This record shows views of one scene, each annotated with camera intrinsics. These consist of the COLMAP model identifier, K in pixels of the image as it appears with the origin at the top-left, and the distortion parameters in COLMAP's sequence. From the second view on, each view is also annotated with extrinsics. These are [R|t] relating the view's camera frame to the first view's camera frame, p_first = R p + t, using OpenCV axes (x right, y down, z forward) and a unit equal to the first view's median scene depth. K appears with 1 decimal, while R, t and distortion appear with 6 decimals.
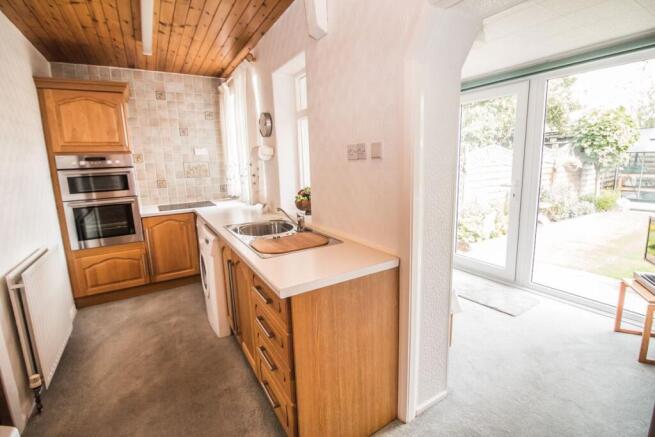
lens RADIAL K [[307.9, 0, 327.5], [0, 307.9, 218.5], [0, 0, 1]] dist [0.000531, -0.015863]
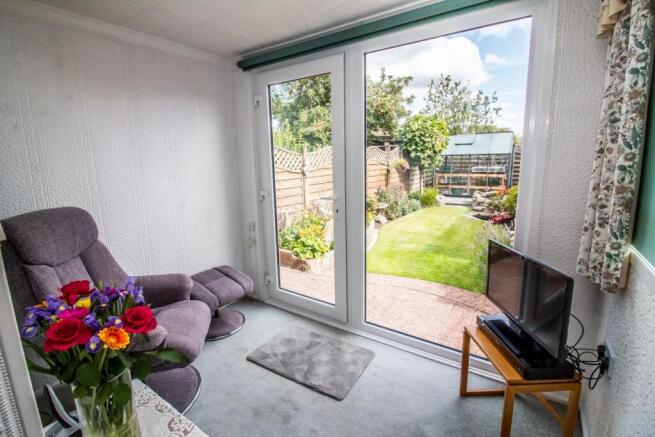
lens RADIAL K [[307.9, 0, 327.5], [0, 307.9, 218.5], [0, 0, 1]] dist [0.000531, -0.015863]
pose [[0.908296, -0.067053, 0.412919, 0.108606], [0.067000, 0.997646, 0.014625, -0.027450], [-0.412927, 0.014382, 0.910650, 0.130512]]
